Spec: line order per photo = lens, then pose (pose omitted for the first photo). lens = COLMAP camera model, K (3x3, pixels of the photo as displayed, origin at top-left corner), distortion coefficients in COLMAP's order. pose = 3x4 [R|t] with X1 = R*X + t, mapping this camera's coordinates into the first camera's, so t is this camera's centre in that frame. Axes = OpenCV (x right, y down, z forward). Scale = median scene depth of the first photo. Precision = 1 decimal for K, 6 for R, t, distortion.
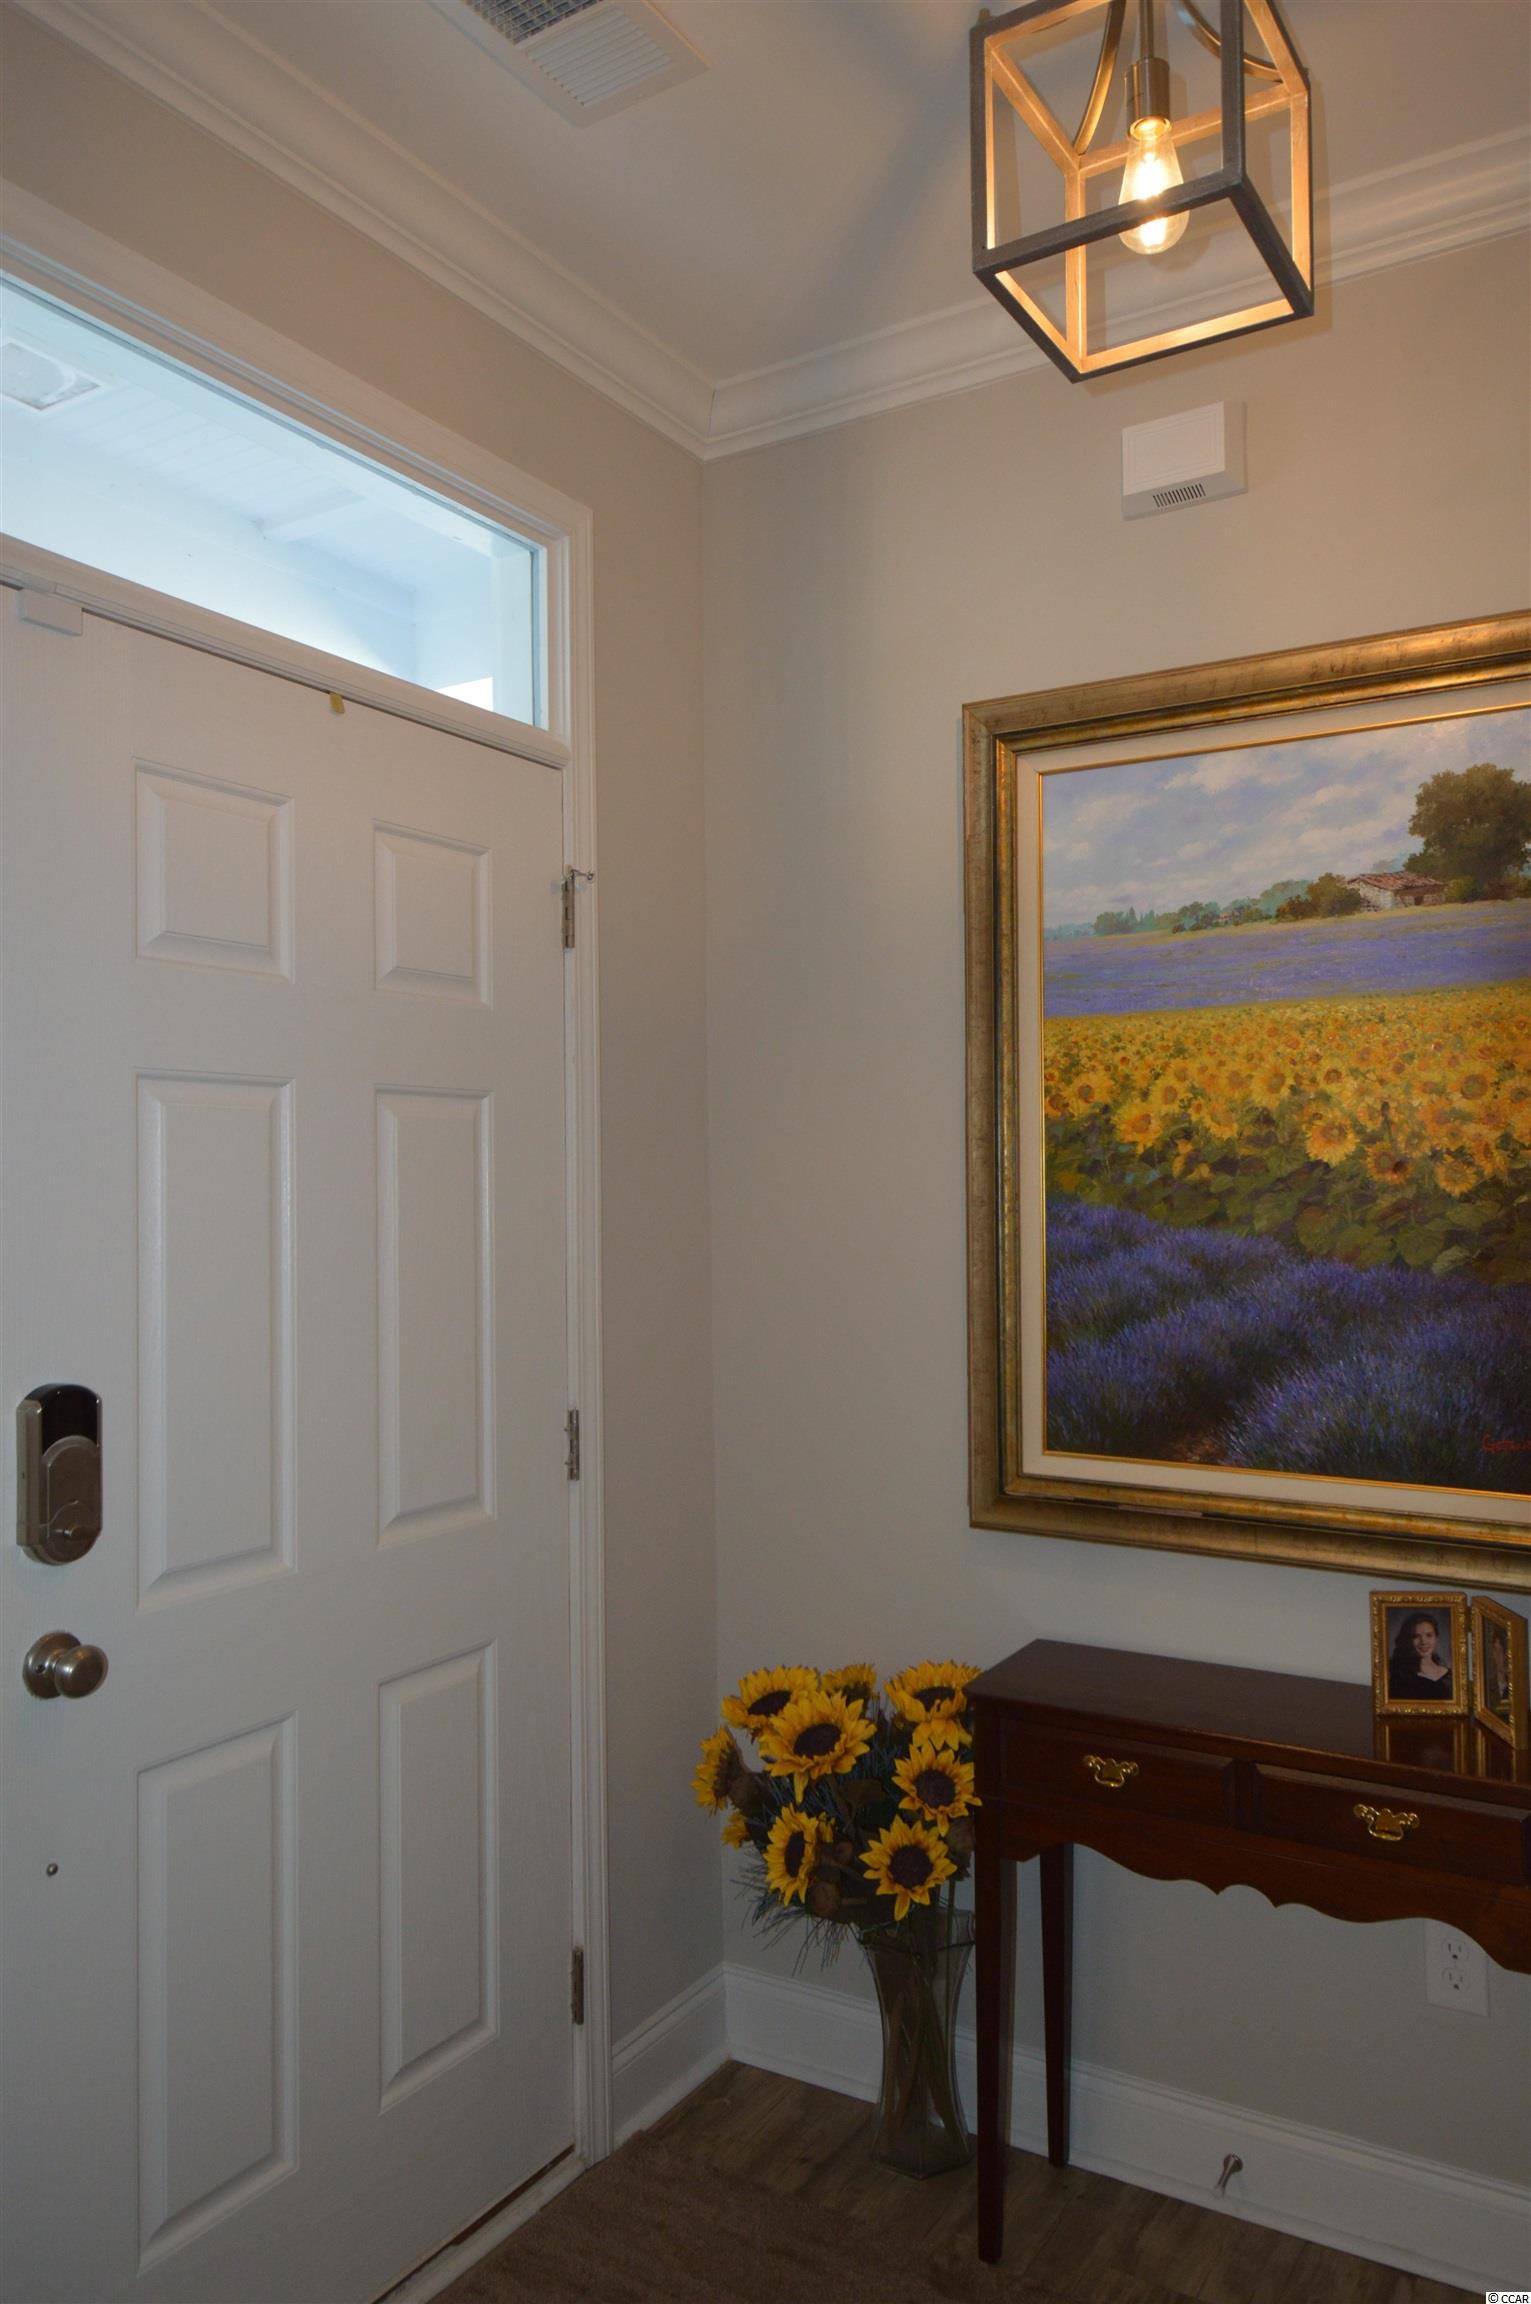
lens RADIAL K [[1645.3, 0, 776.4], [0, 1645.3, 1139.6], [0, 0, 1]] dist [0.023088, -0.015161]
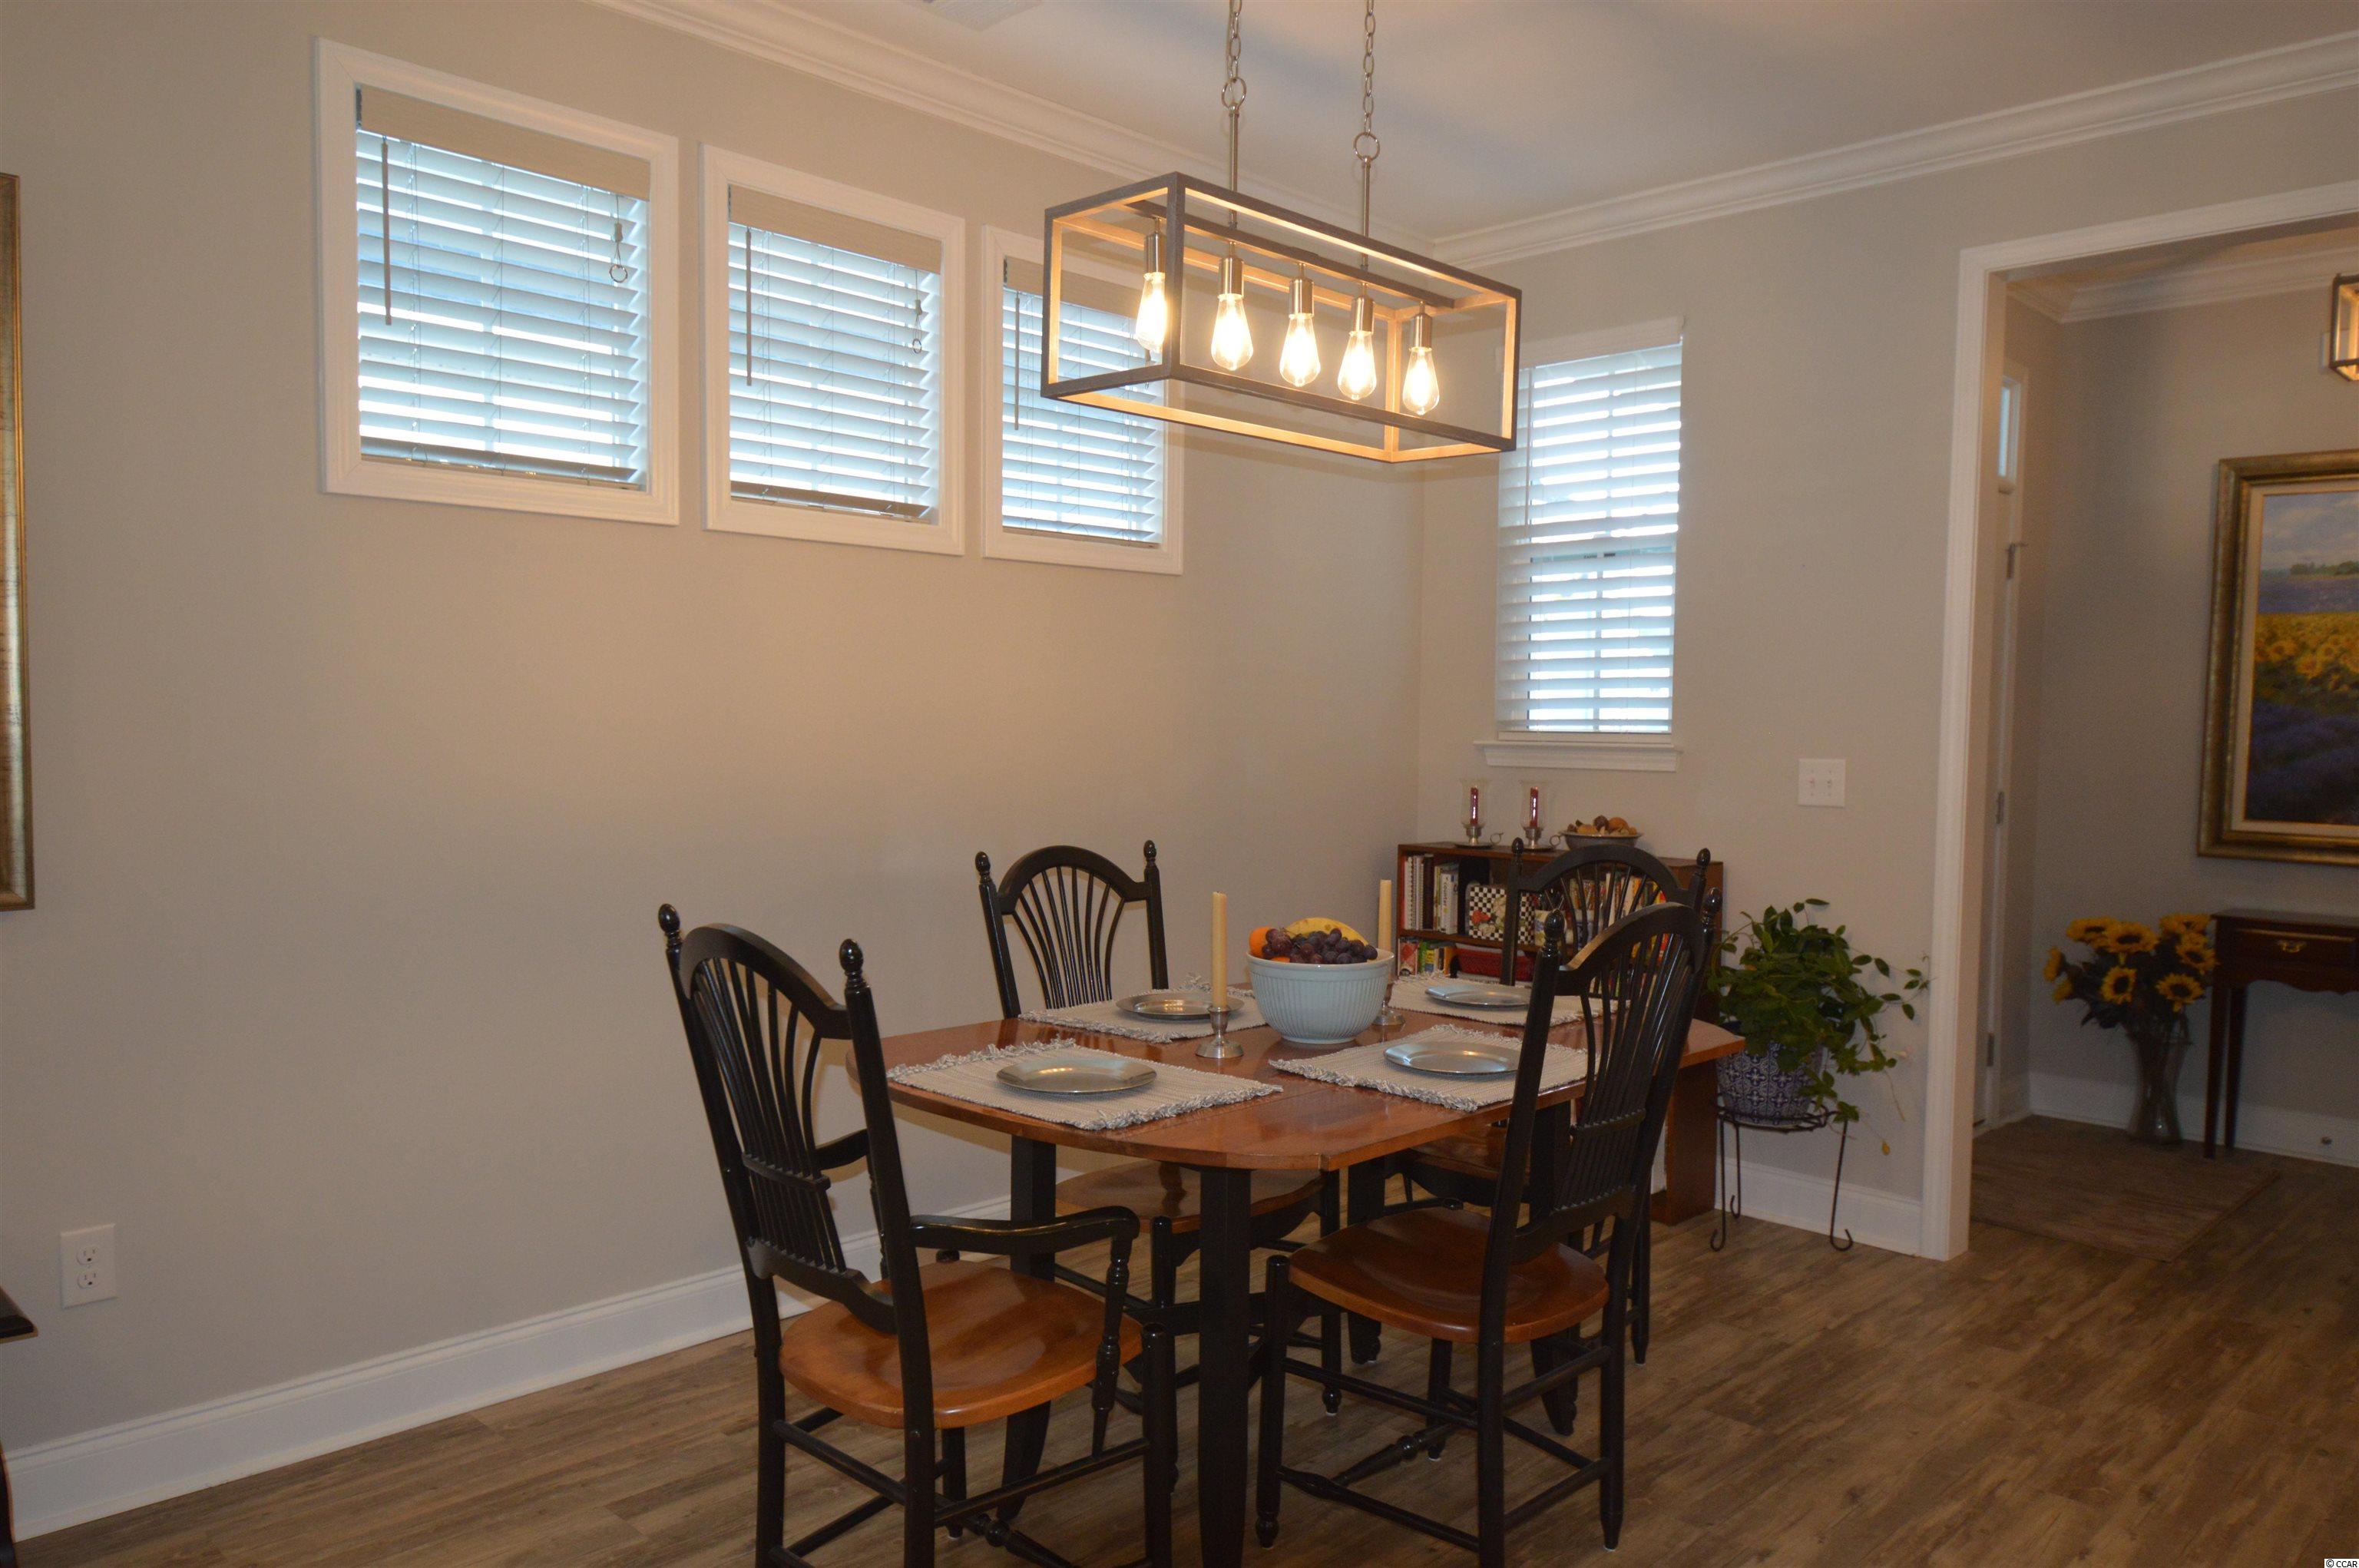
lens RADIAL K [[1684.5, 0, 1171.9], [0, 1684.5, 792.3], [0, 0, 1]] dist [0.023088, -0.015161]
pose [[0.973376, 0.038111, -0.226025, -0.695882], [-0.022475, 0.997198, 0.071355, 0.030112], [0.228111, -0.064376, 0.971505, -1.445634]]
